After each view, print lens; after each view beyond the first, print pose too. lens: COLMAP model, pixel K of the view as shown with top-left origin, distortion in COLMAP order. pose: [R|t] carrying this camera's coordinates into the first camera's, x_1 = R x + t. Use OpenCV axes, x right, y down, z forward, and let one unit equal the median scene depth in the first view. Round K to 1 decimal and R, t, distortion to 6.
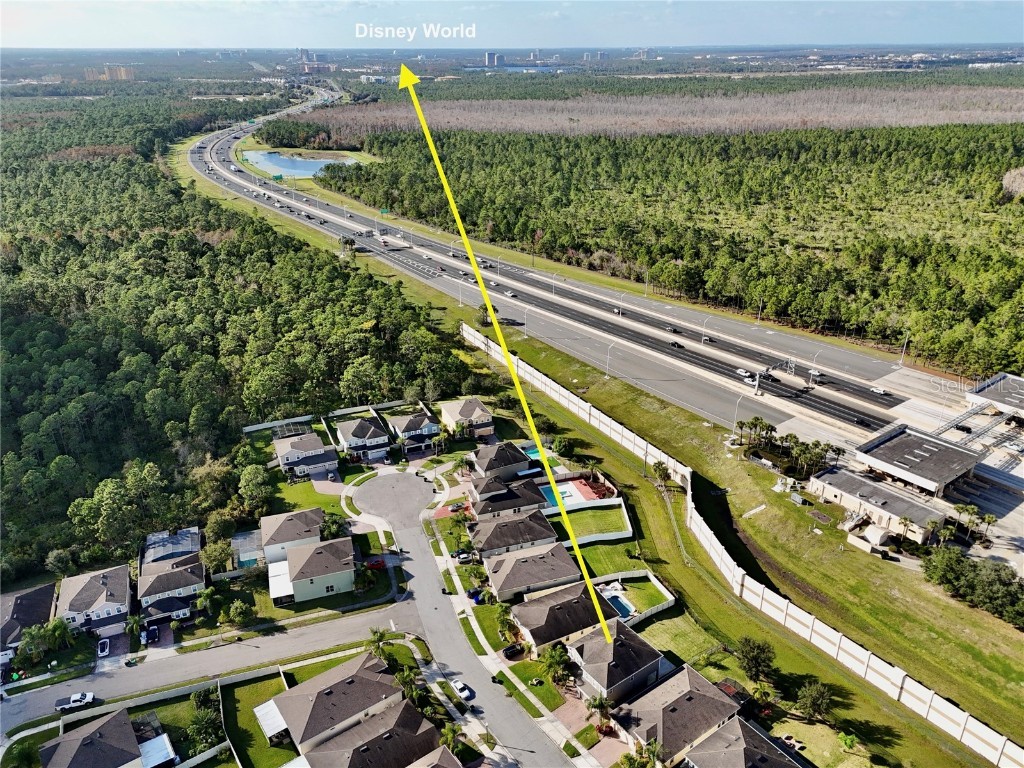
lens RADIAL K [[759.0, 0, 513.5], [0, 759.0, 383.7], [0, 0, 1]] dist [0.090615, -0.082396]
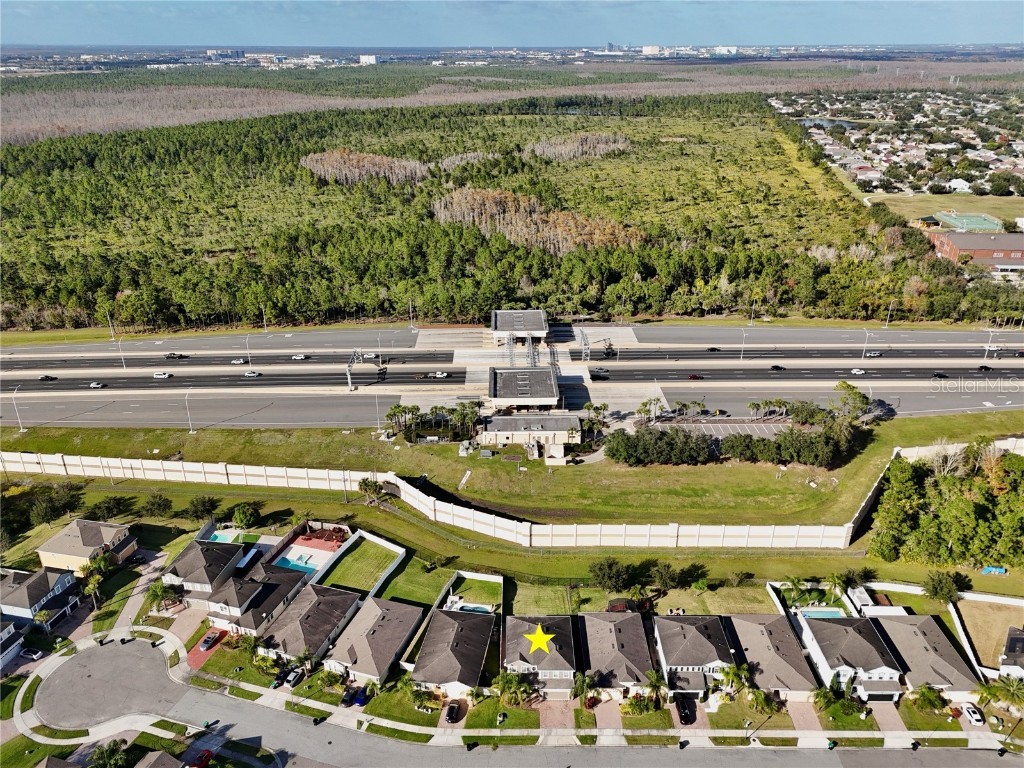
lens RADIAL K [[759.0, 0, 513.5], [0, 759.0, 383.7], [0, 0, 1]] dist [0.090615, -0.082396]
pose [[0.589811, -0.325734, 0.738932, -0.373503], [0.326852, 0.933031, 0.150405, -0.094227], [-0.738438, 0.152811, 0.656778, 0.214514]]
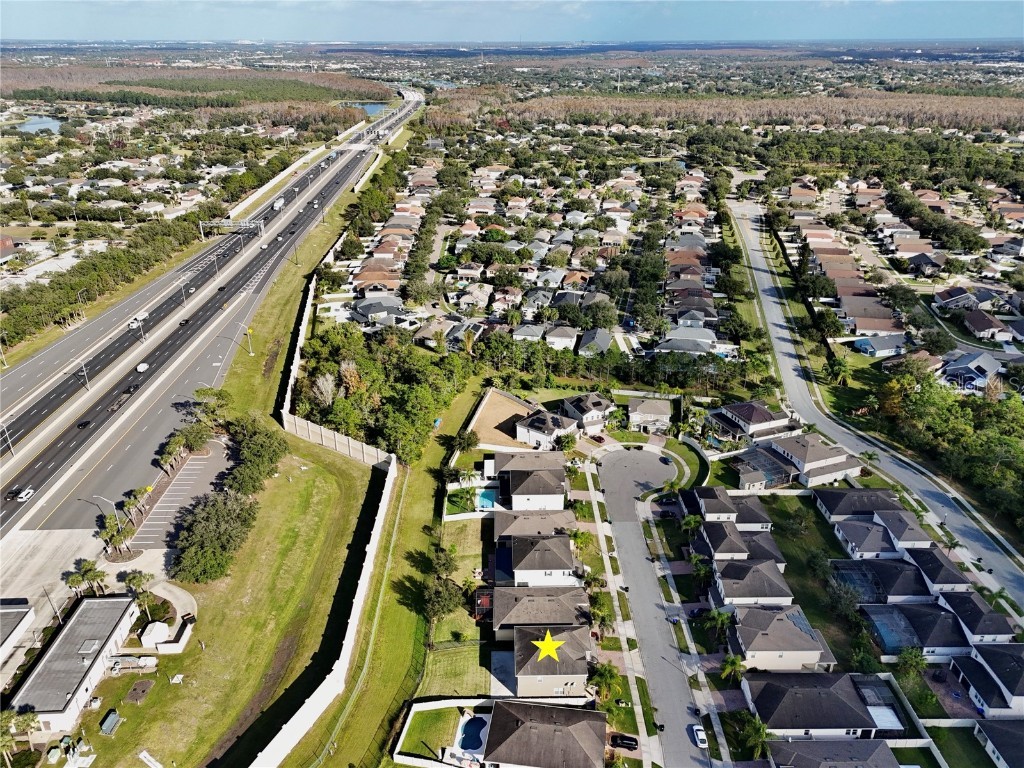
lens RADIAL K [[759.0, 0, 513.5], [0, 759.0, 383.7], [0, 0, 1]] dist [0.090615, -0.082396]
pose [[-0.818630, -0.232634, 0.525097, -0.192691], [0.237817, 0.694915, 0.678628, -0.409566], [-0.522770, 0.680422, -0.513554, 0.916193]]
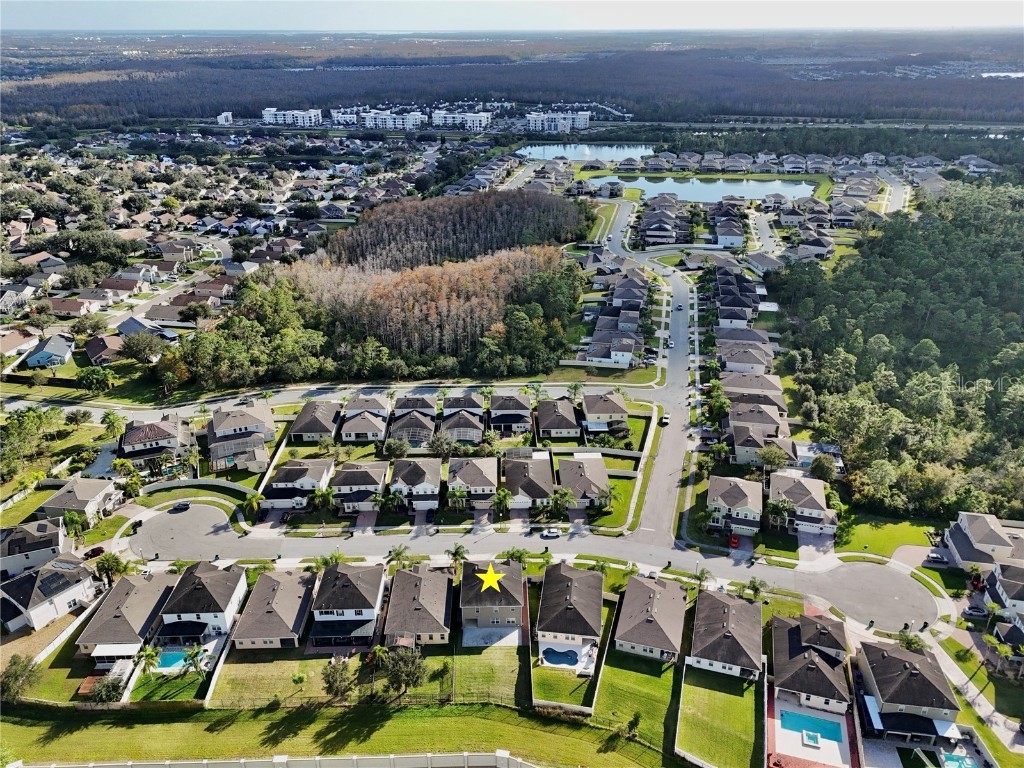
lens RADIAL K [[759.0, 0, 513.5], [0, 759.0, 383.7], [0, 0, 1]] dist [0.090615, -0.082396]
pose [[-0.572343, 0.354855, -0.739257, 0.579495], [-0.326253, 0.728552, 0.602305, -0.376199], [0.752318, 0.585910, -0.301209, 0.833949]]
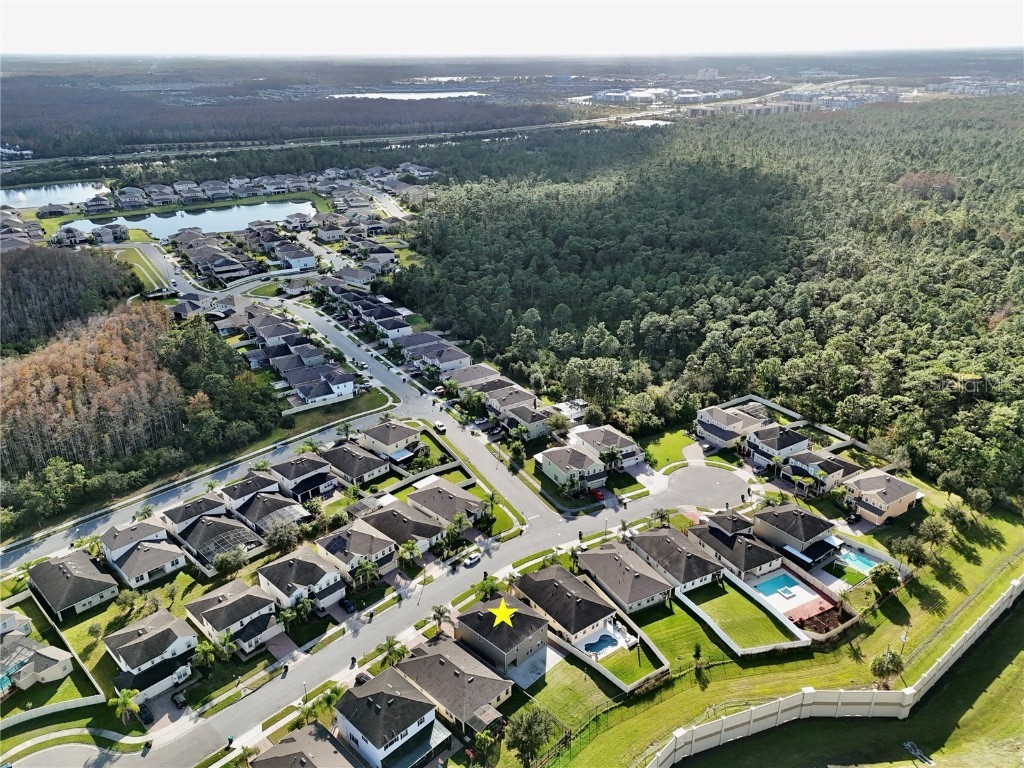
lens RADIAL K [[759.0, 0, 513.5], [0, 759.0, 383.7], [0, 0, 1]] dist [0.090615, -0.082396]
pose [[0.166579, 0.400653, -0.900960, 0.673609], [-0.394994, 0.864323, 0.311330, -0.190681], [0.903455, 0.304012, 0.302234, 0.415697]]
